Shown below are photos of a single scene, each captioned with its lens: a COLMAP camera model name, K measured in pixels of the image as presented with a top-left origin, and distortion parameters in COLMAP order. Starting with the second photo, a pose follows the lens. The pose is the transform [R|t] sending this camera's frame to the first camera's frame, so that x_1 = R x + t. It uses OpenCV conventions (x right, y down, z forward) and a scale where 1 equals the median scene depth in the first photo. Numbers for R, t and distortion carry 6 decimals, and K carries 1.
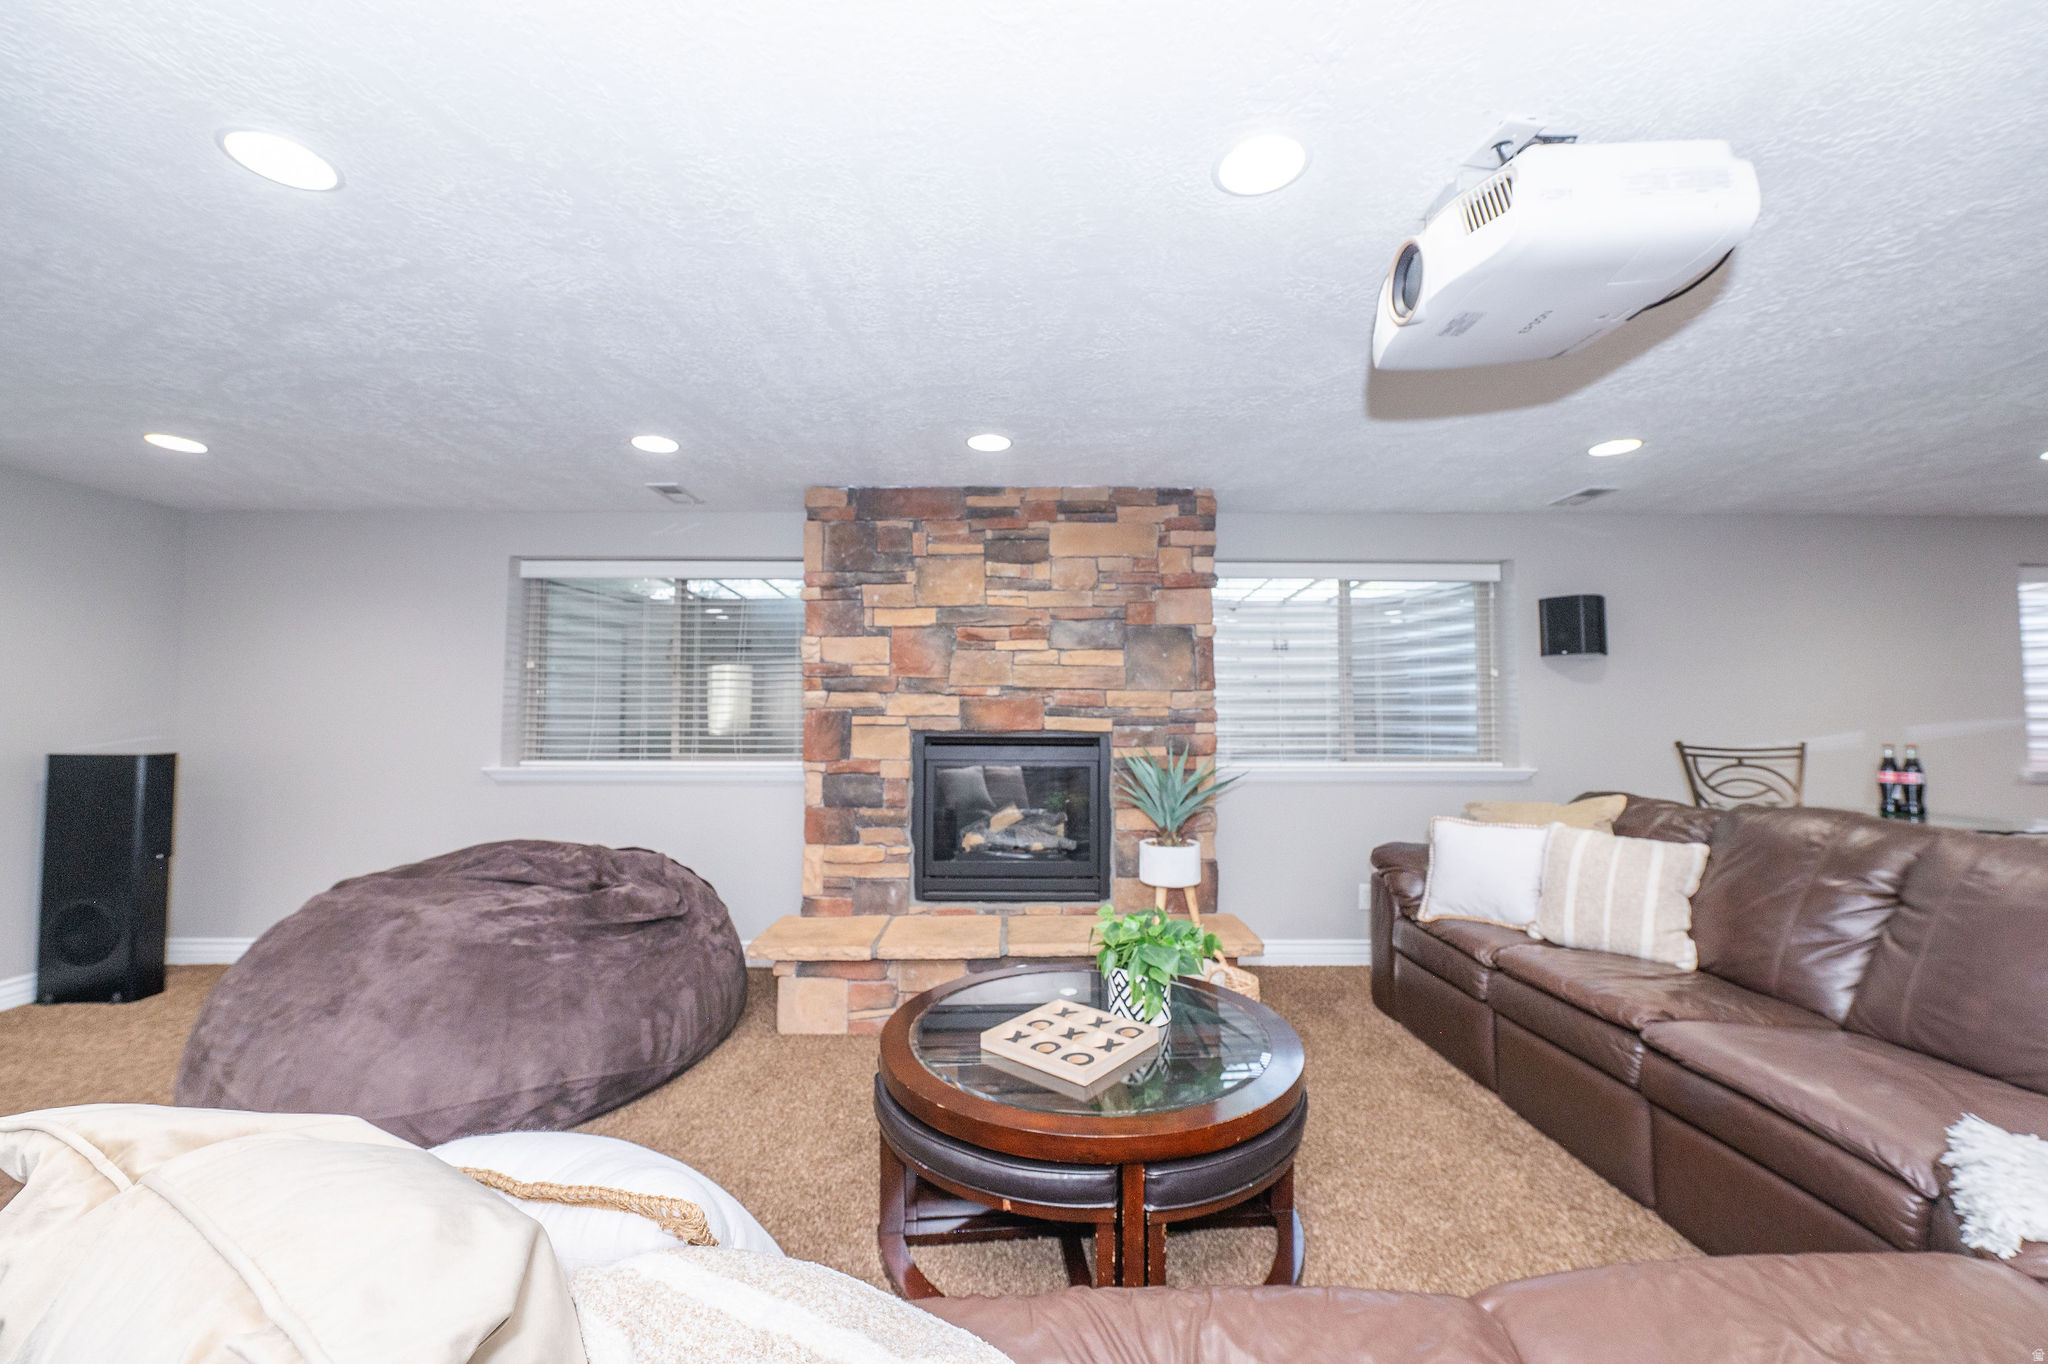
lens RADIAL K [[827.6, 0, 1022.6], [0, 827.6, 676.6], [0, 0, 1]] dist [-0.003002, -0.000741]
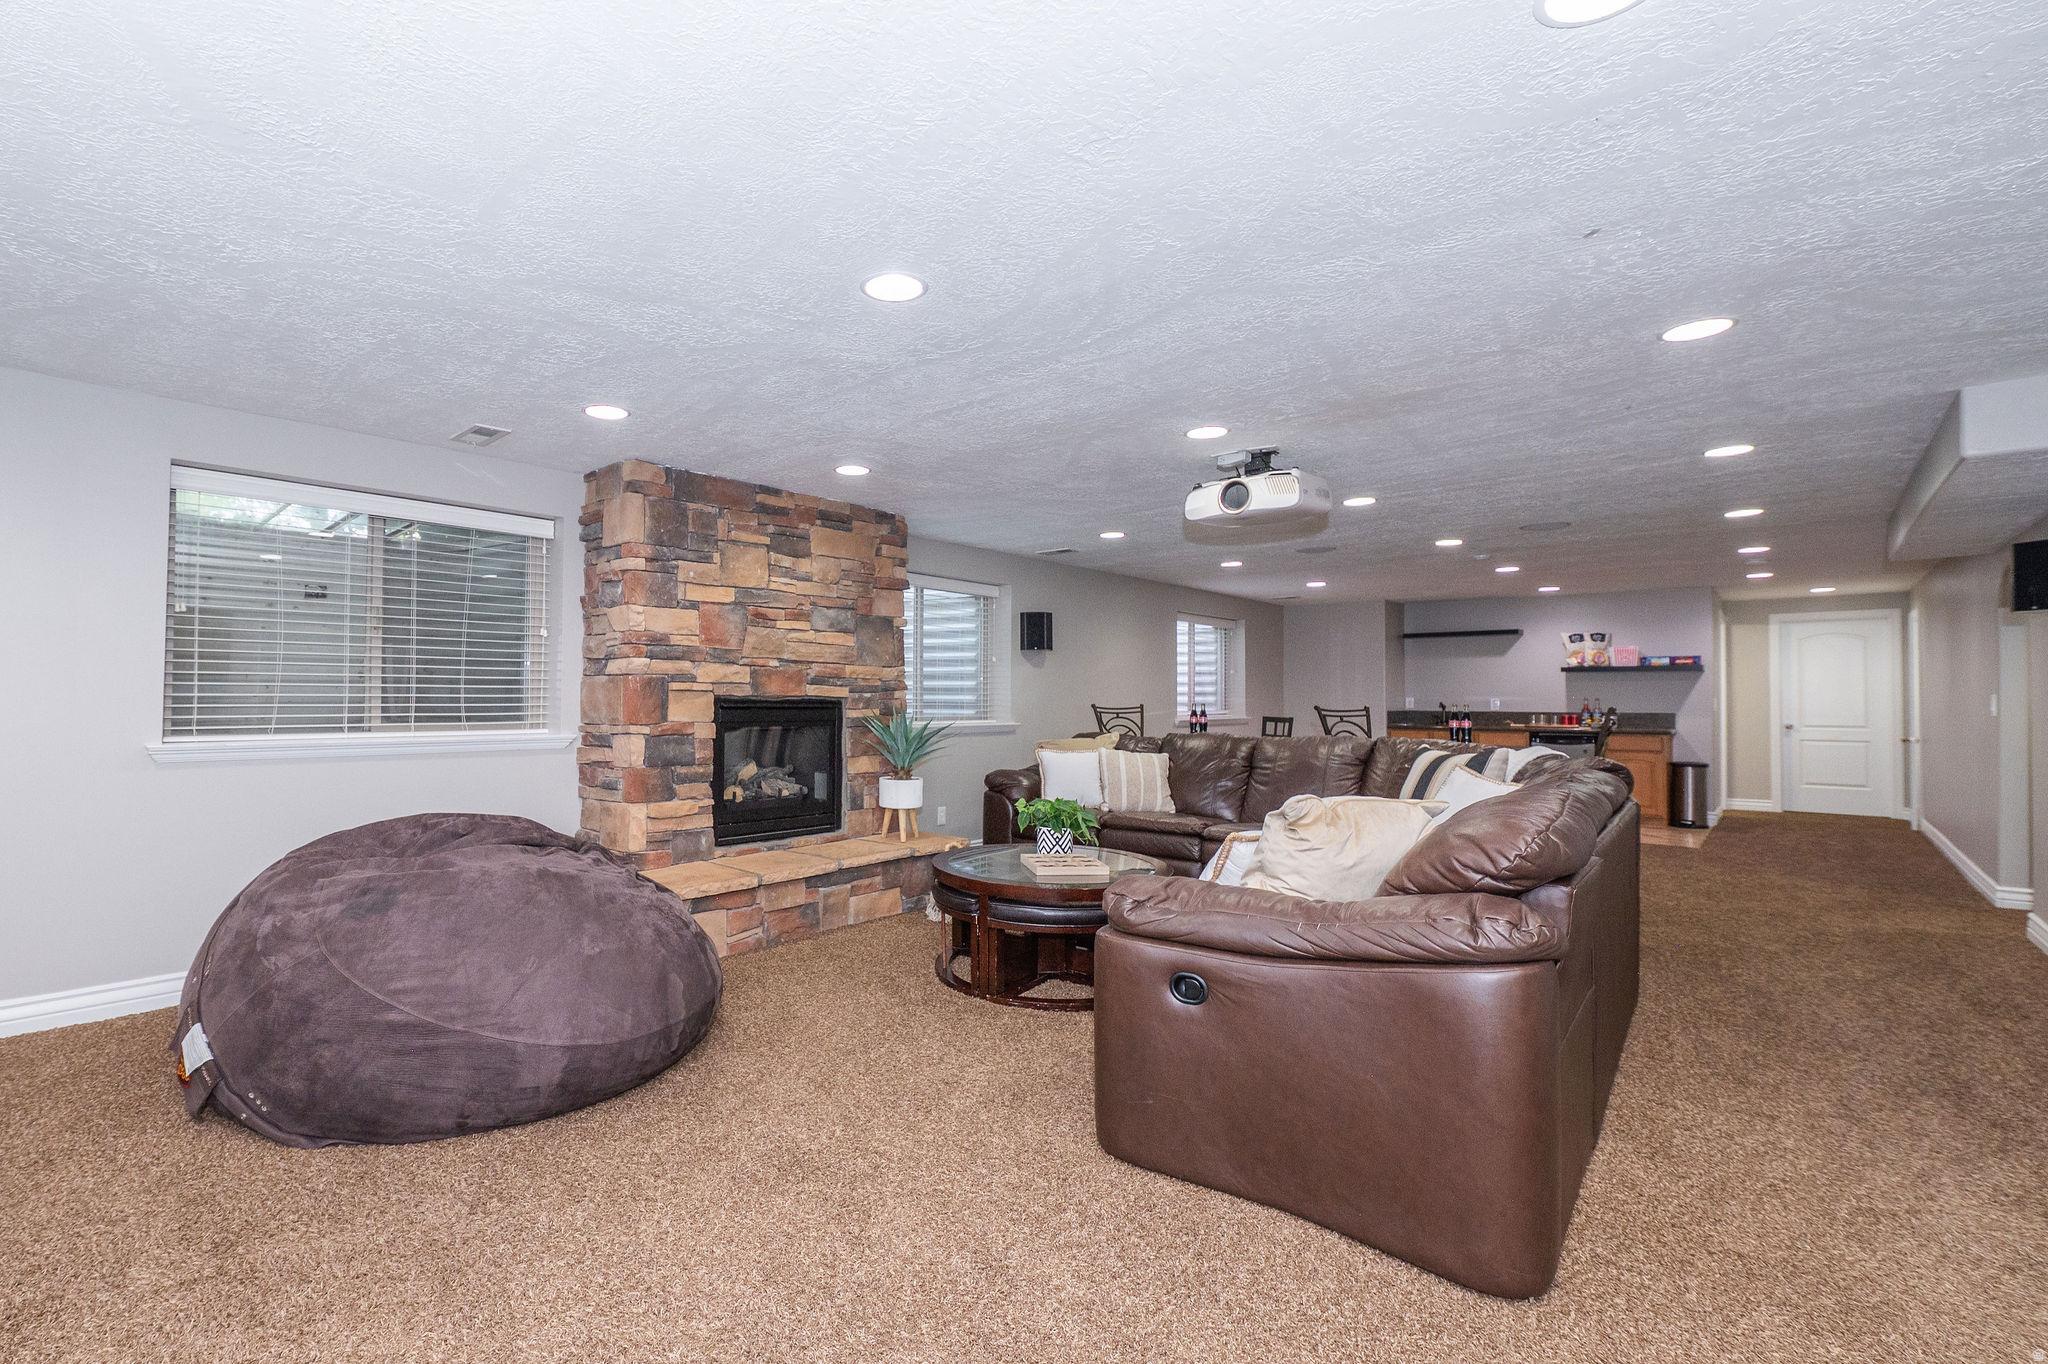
lens RADIAL K [[827.6, 0, 1022.6], [0, 827.6, 676.6], [0, 0, 1]] dist [-0.003002, -0.000741]
pose [[0.679451, 0.019515, 0.733461, -0.658851], [-0.042789, 0.998999, 0.013058, 0.006631], [-0.732472, -0.040256, 0.679606, -0.063553]]
